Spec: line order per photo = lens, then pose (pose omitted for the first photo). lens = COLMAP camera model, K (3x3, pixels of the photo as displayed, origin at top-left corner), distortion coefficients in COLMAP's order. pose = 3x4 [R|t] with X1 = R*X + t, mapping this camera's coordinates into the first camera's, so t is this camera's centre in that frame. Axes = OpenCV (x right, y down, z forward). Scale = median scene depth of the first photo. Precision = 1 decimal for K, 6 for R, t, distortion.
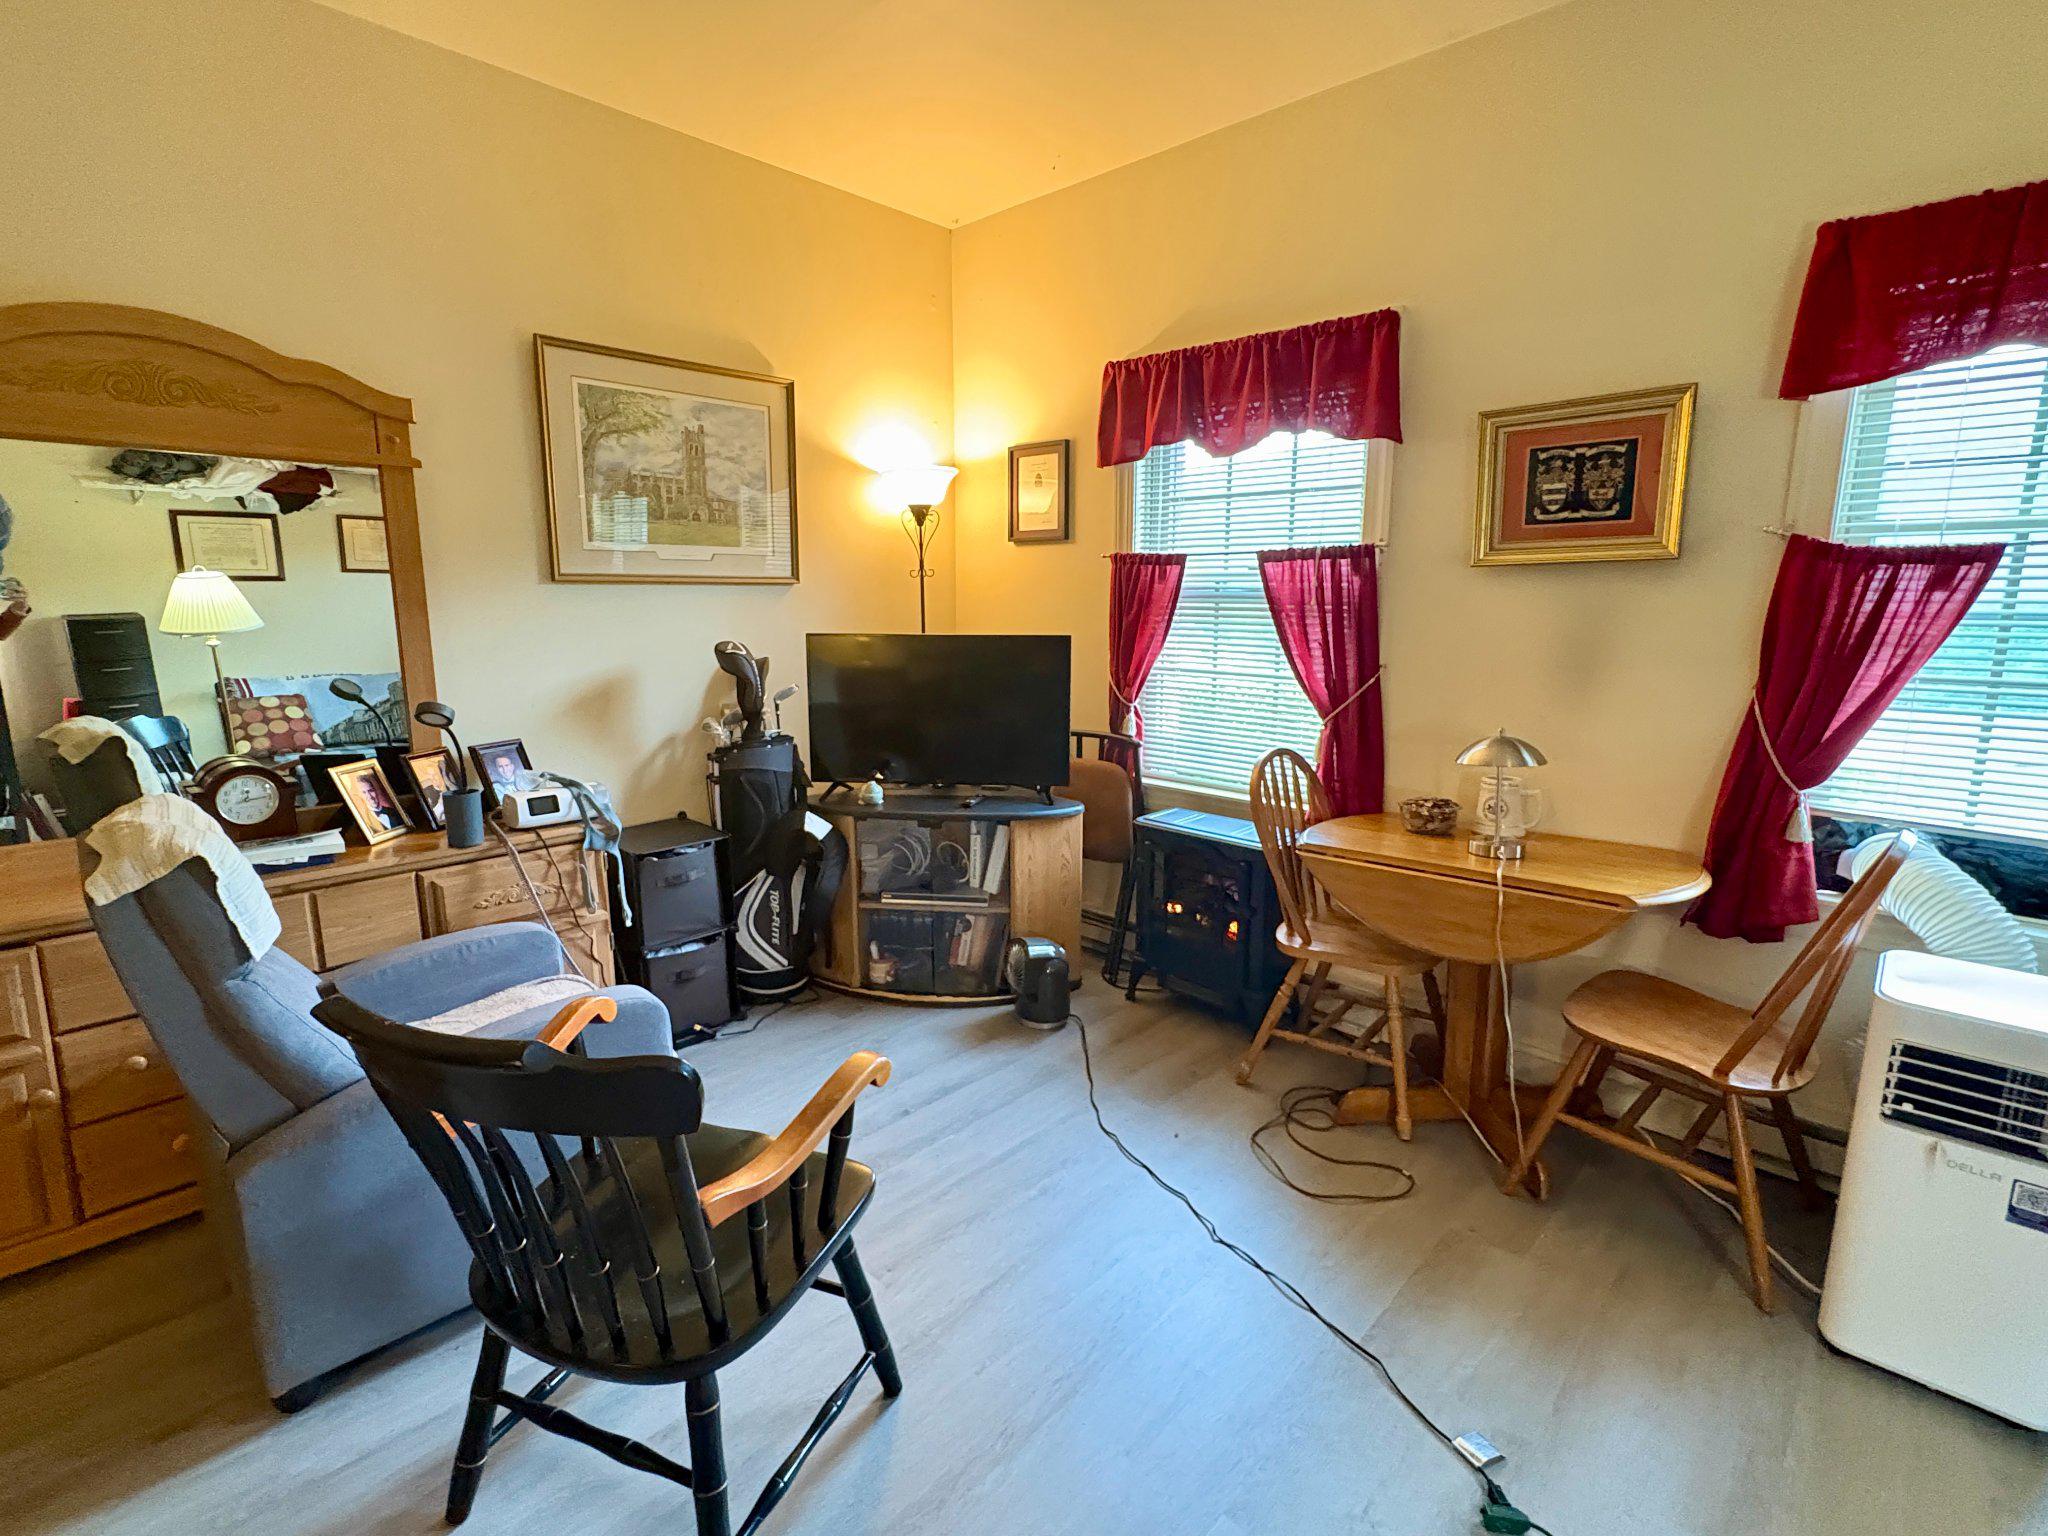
lens RADIAL K [[963.8, 0, 1030.1], [0, 963.8, 764.0], [0, 0, 1]] dist [-0.000072, -0.000443]
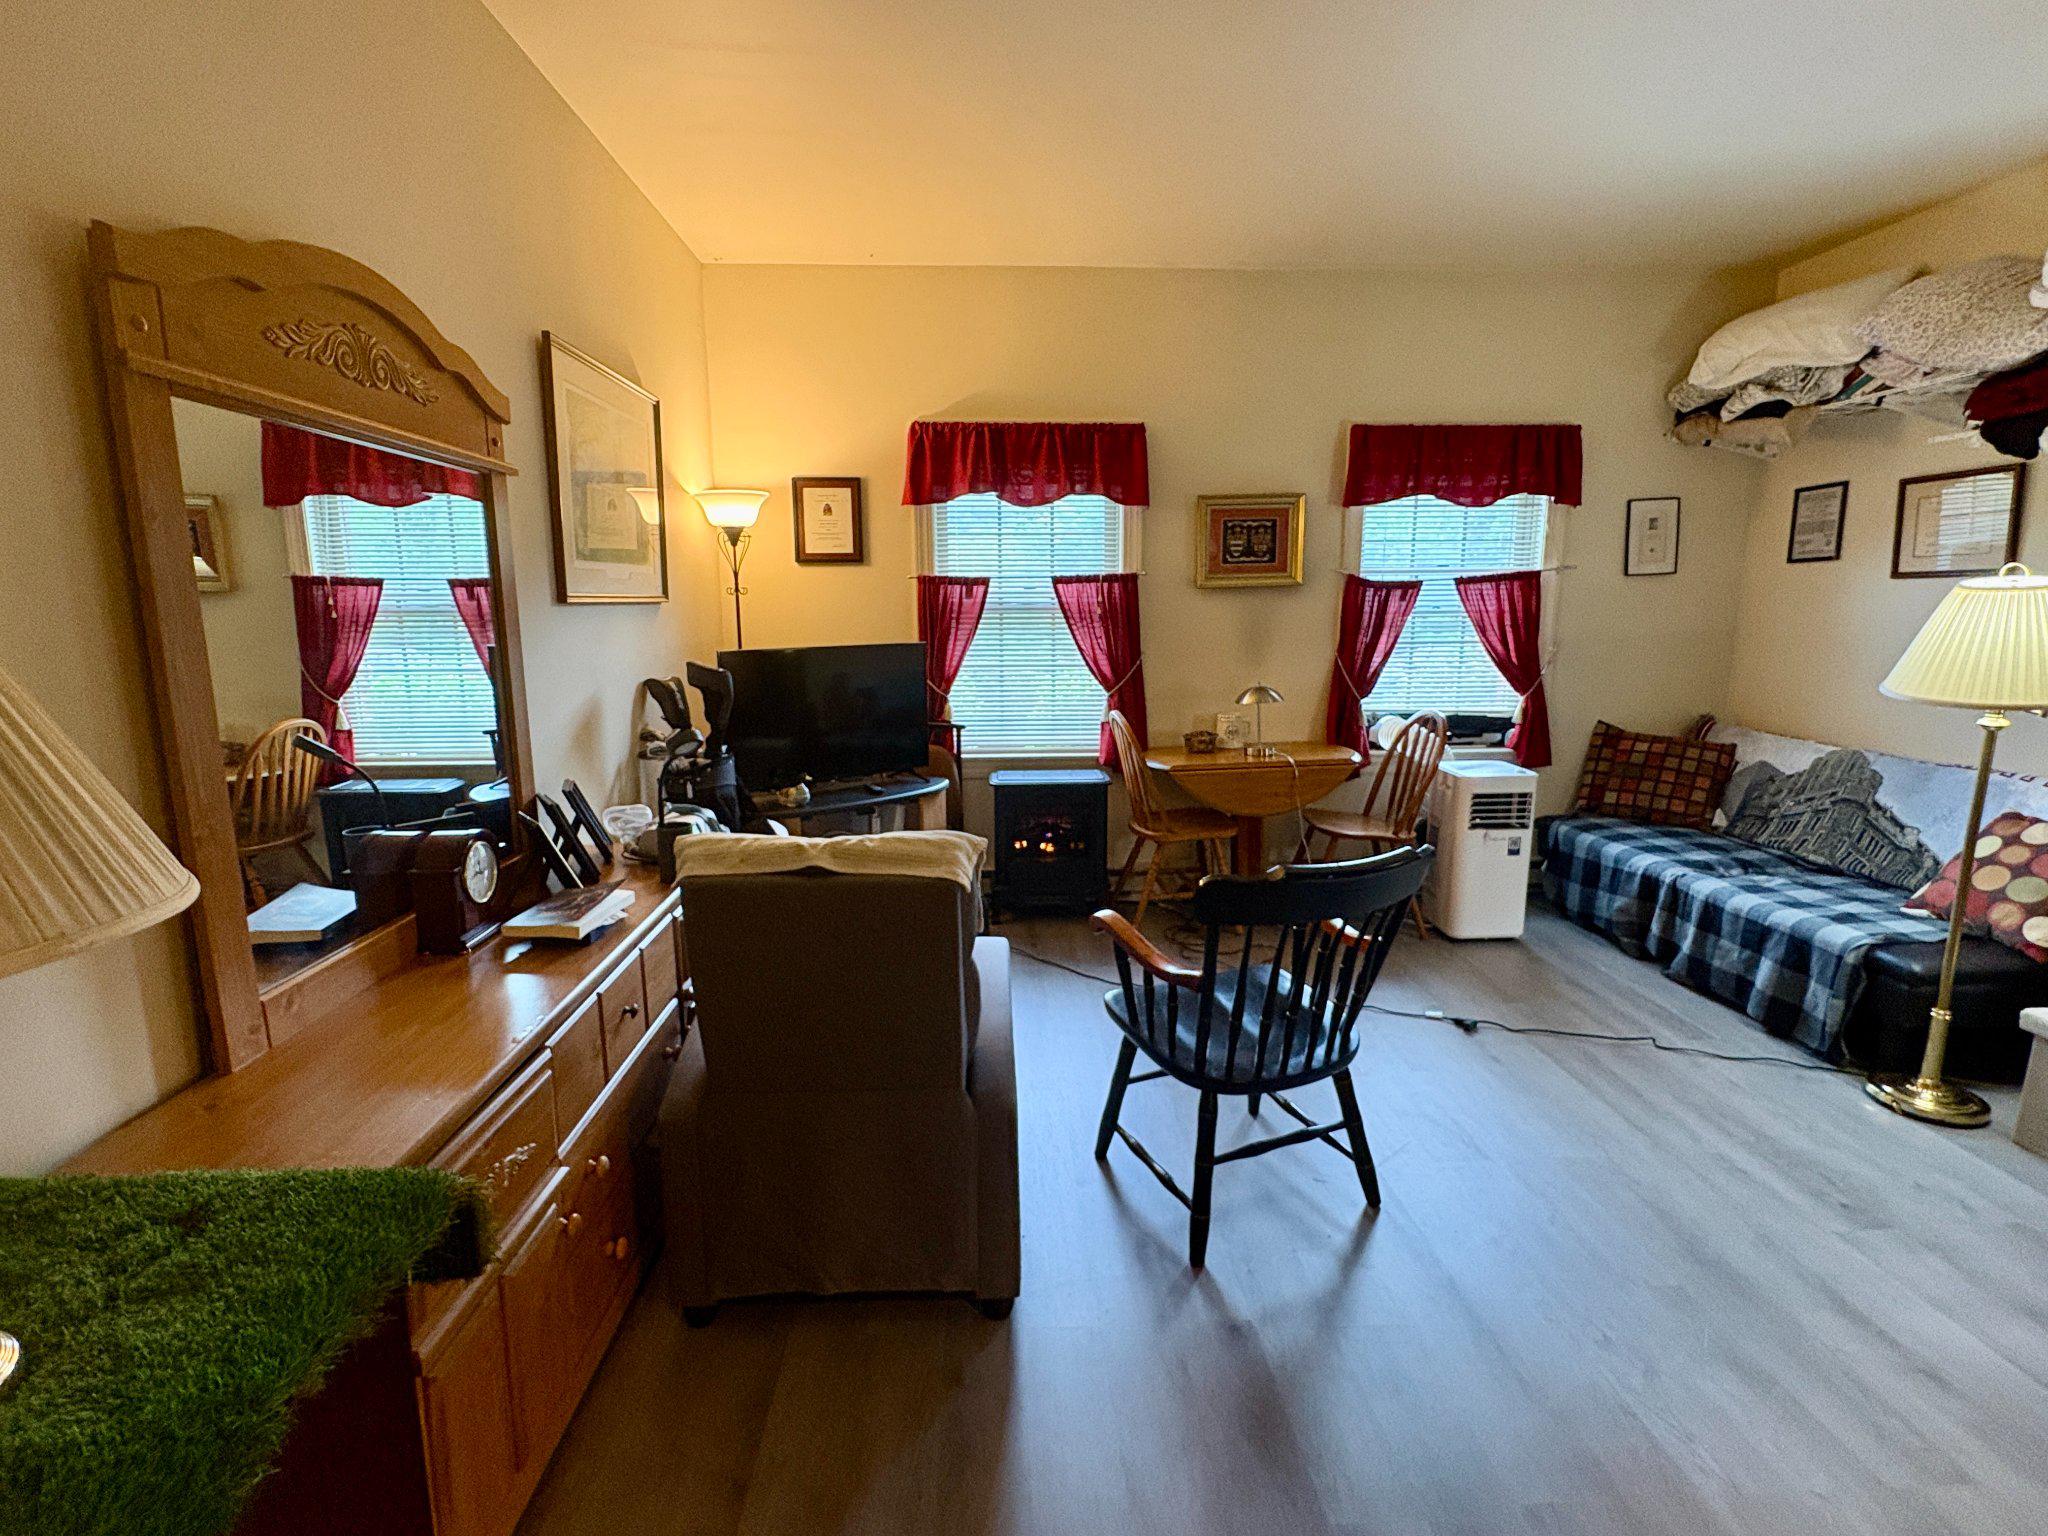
lens RADIAL K [[963.8, 0, 1018.4], [0, 963.8, 768.4], [0, 0, 1]] dist [-0.000072, -0.000443]
pose [[0.693626, -0.131125, 0.708301, -0.902618], [0.135871, 0.989458, 0.050119, -0.024158], [-0.707406, 0.061474, 0.704130, 0.075416]]
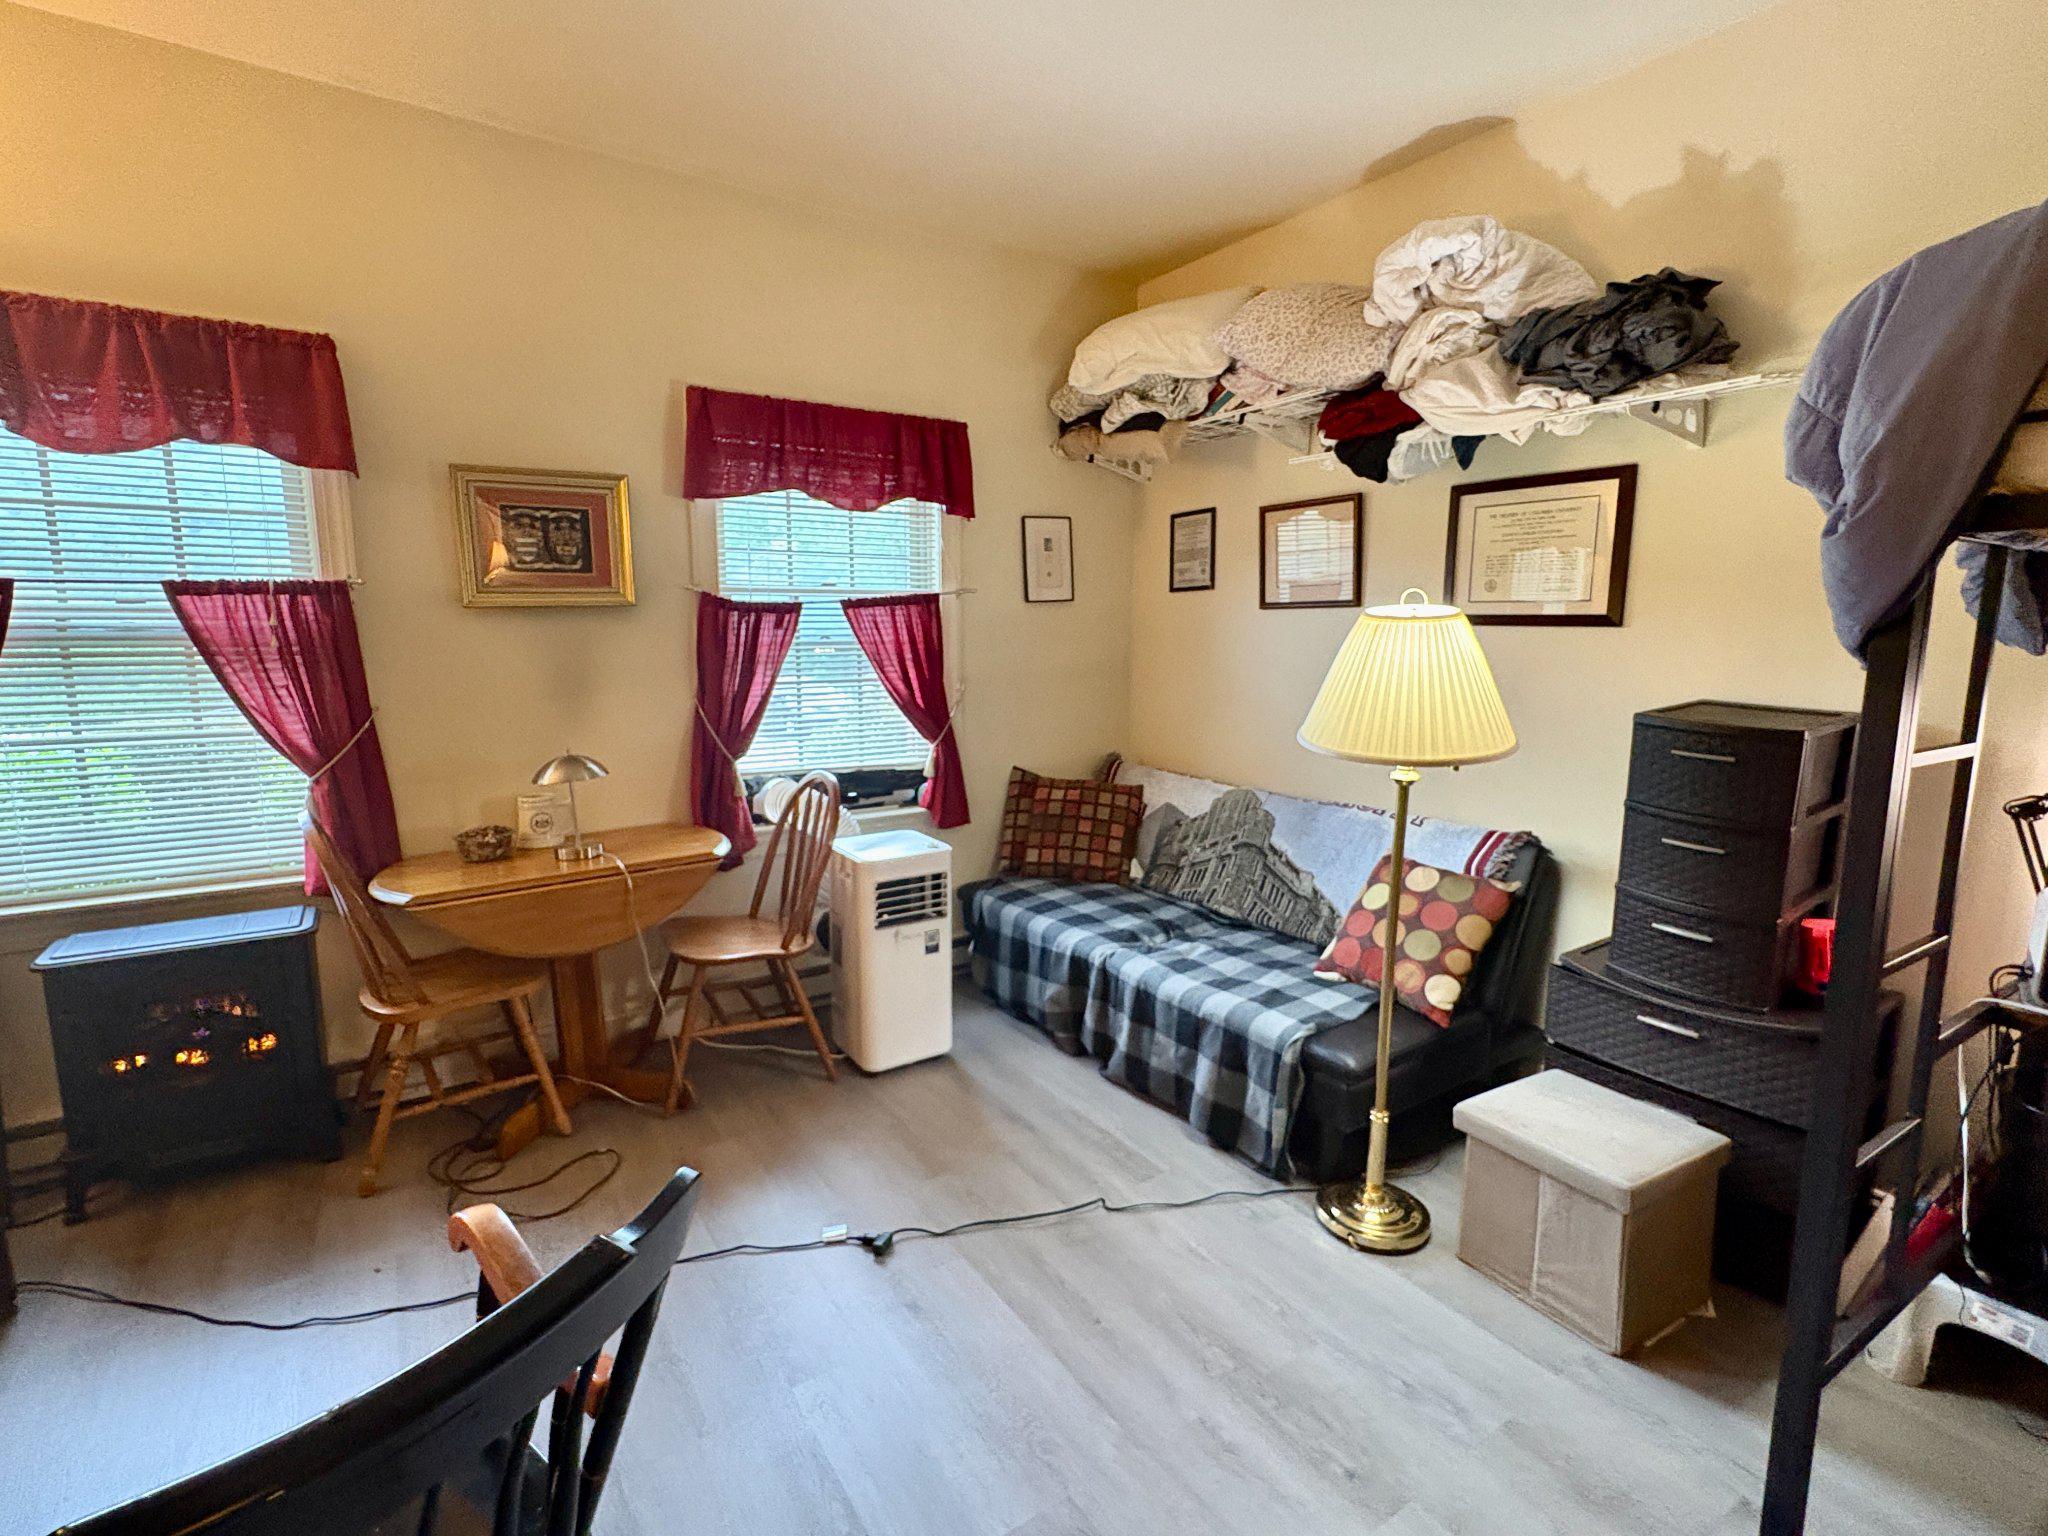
lens RADIAL K [[963.8, 0, 1015.9], [0, 963.8, 769.1], [0, 0, 1]] dist [-0.000072, -0.000443]
pose [[0.227246, -0.145735, 0.962871, -0.428192], [0.171059, 0.979339, 0.107856, -0.038559], [-0.958696, 0.140198, 0.247480, 0.168513]]
